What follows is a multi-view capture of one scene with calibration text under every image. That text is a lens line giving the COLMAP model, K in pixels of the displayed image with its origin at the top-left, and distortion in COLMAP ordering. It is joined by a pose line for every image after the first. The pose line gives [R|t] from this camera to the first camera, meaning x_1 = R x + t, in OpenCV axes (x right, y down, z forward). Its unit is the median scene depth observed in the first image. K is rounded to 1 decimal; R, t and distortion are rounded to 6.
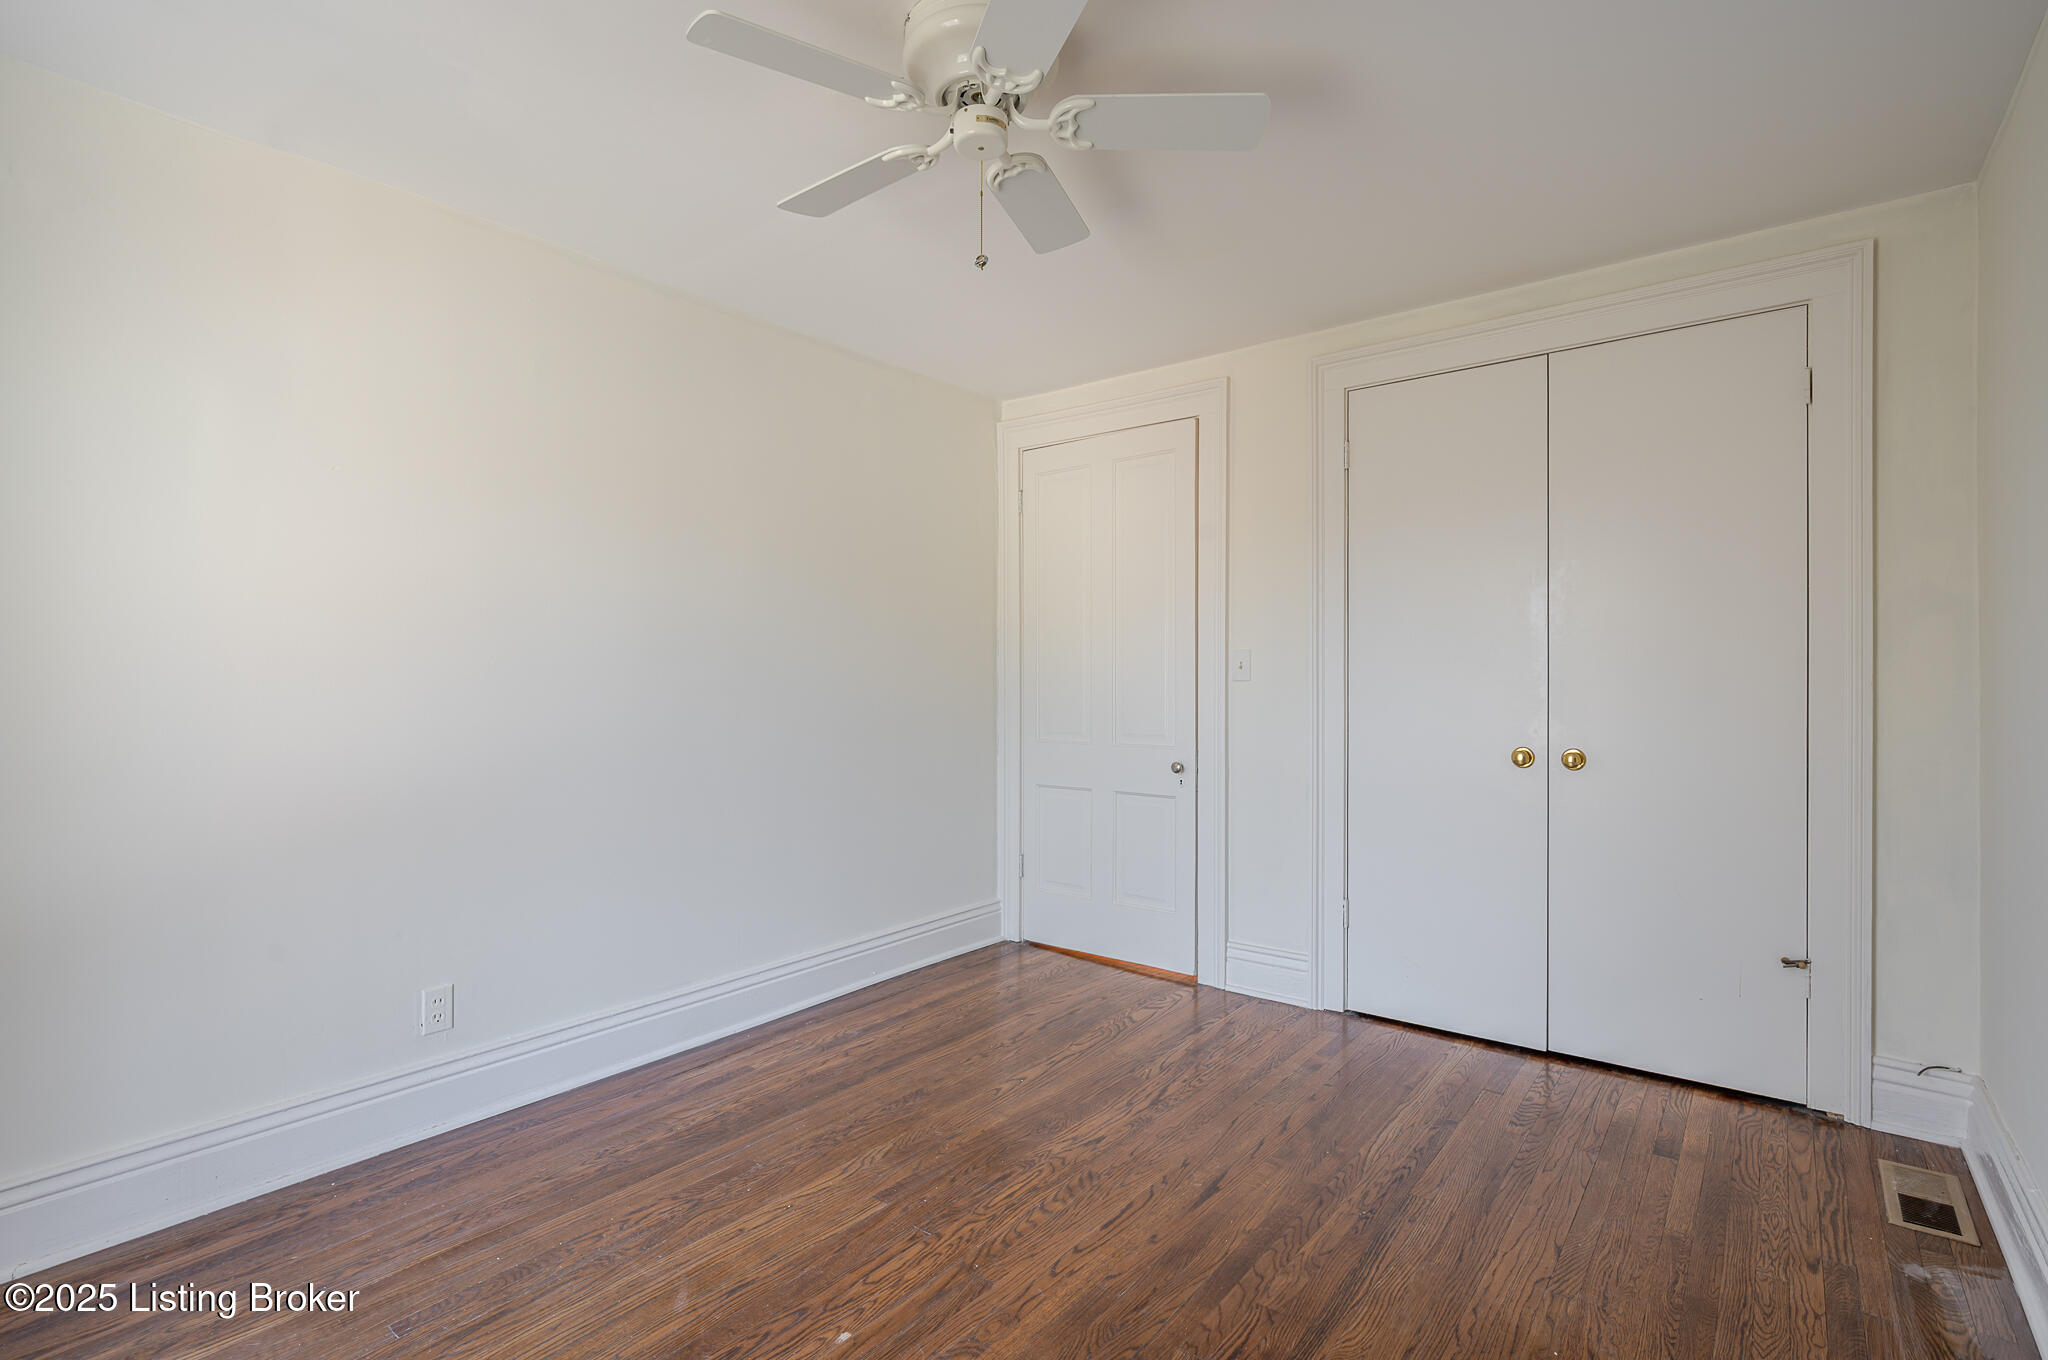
lens RADIAL K [[986.9, 0, 1023.8], [0, 986.9, 678.0], [0, 0, 1]] dist [-0.005645, -0.000247]
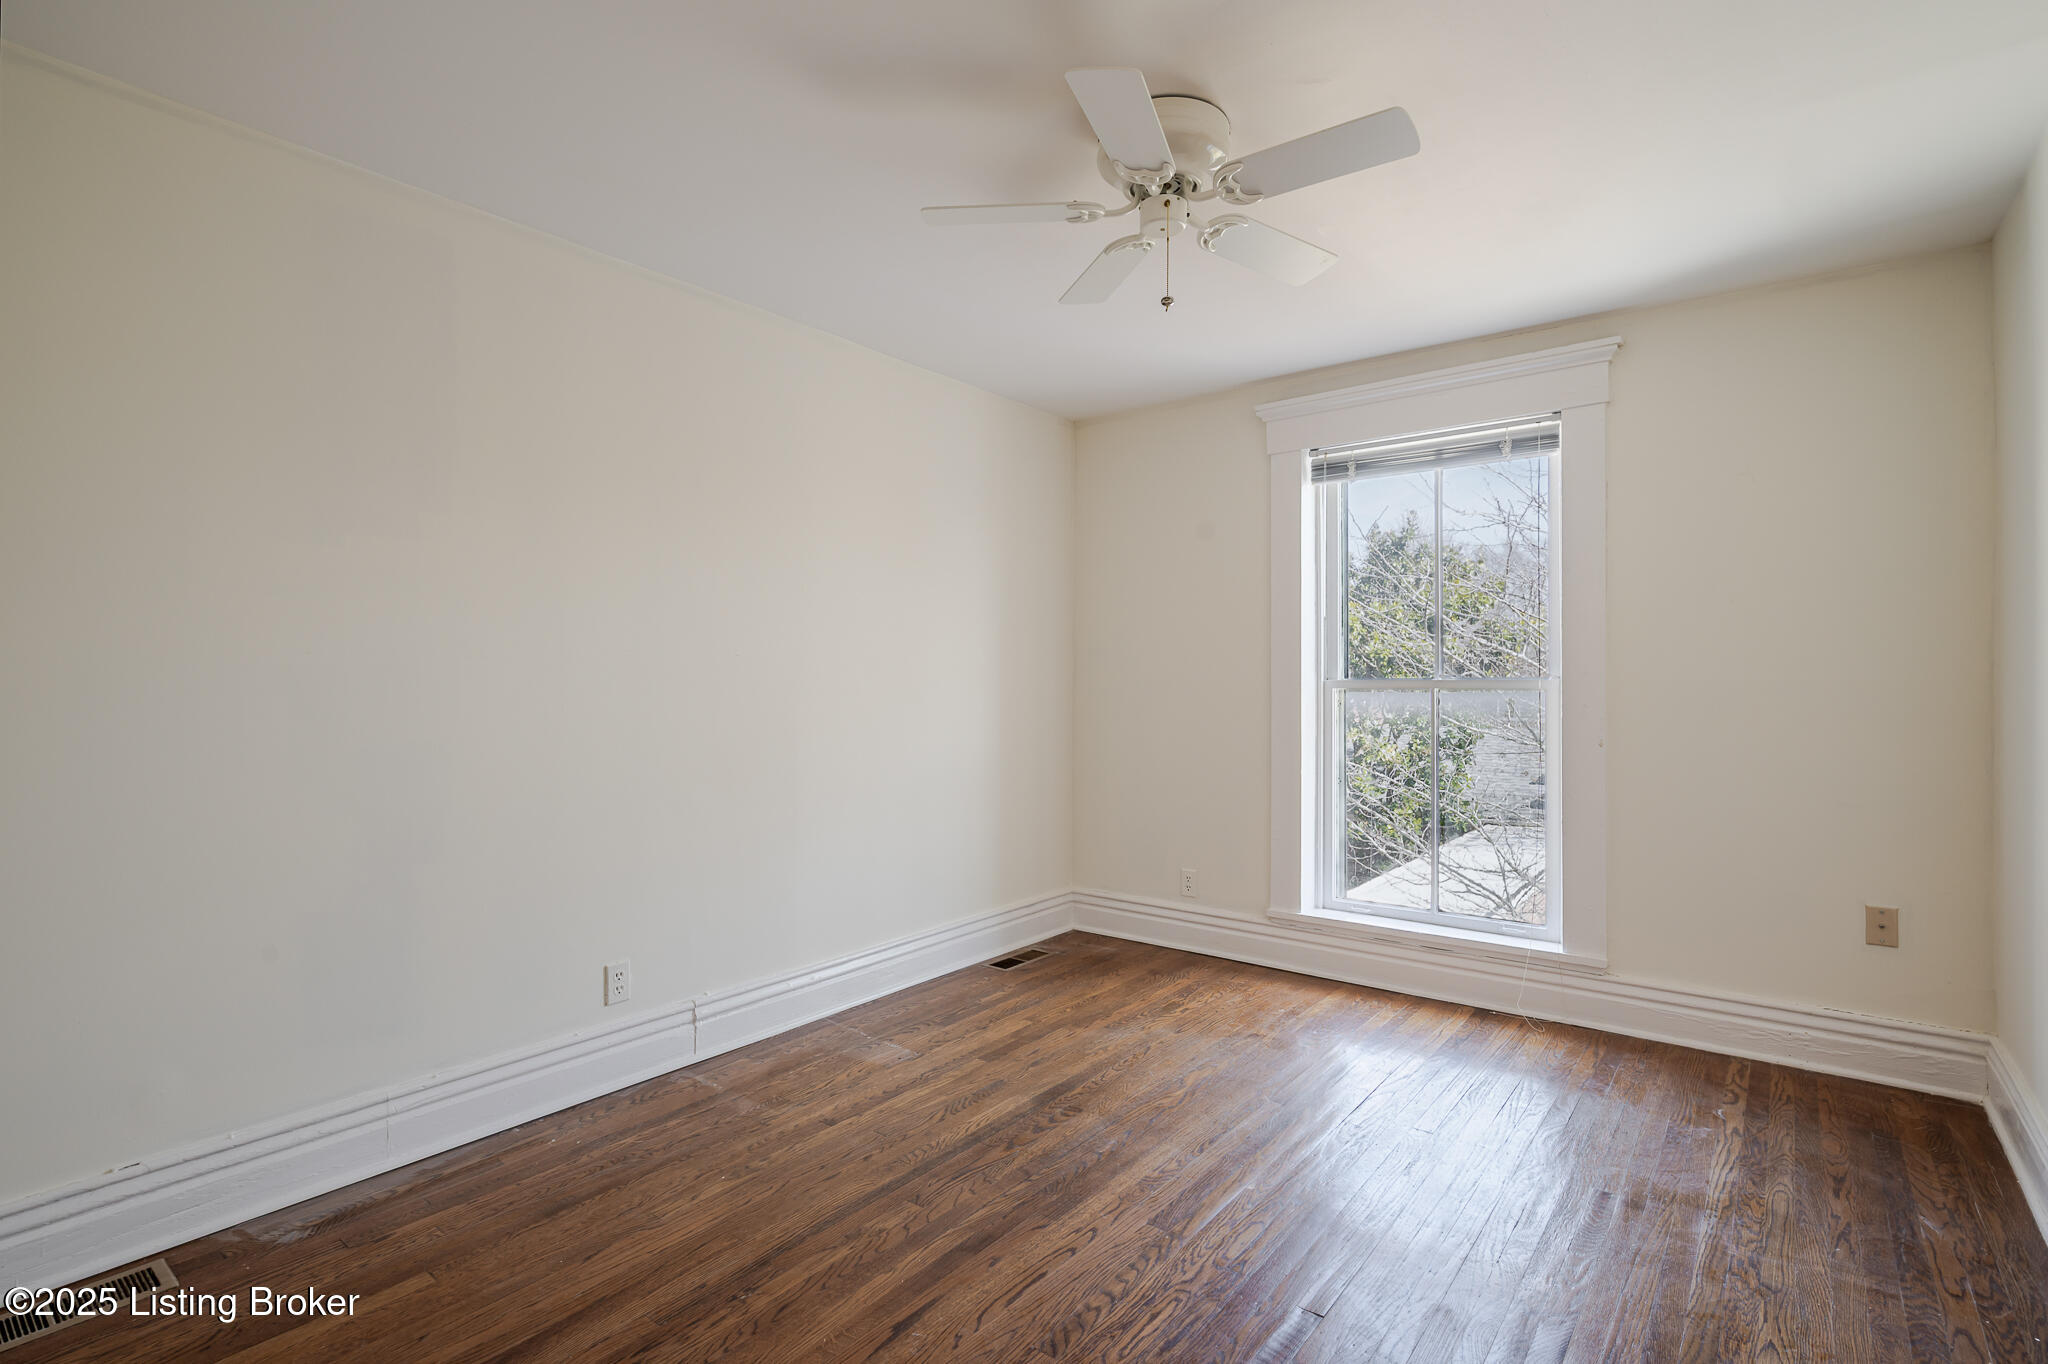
lens RADIAL K [[986.9, 0, 1023.3], [0, 986.9, 680.4], [0, 0, 1]] dist [-0.005645, -0.000247]
pose [[-0.999992, 0.003880, 0.000311, 0.098384], [0.003881, 0.999984, 0.004201, -0.007625], [-0.000294, 0.004203, -0.999991, 1.938207]]
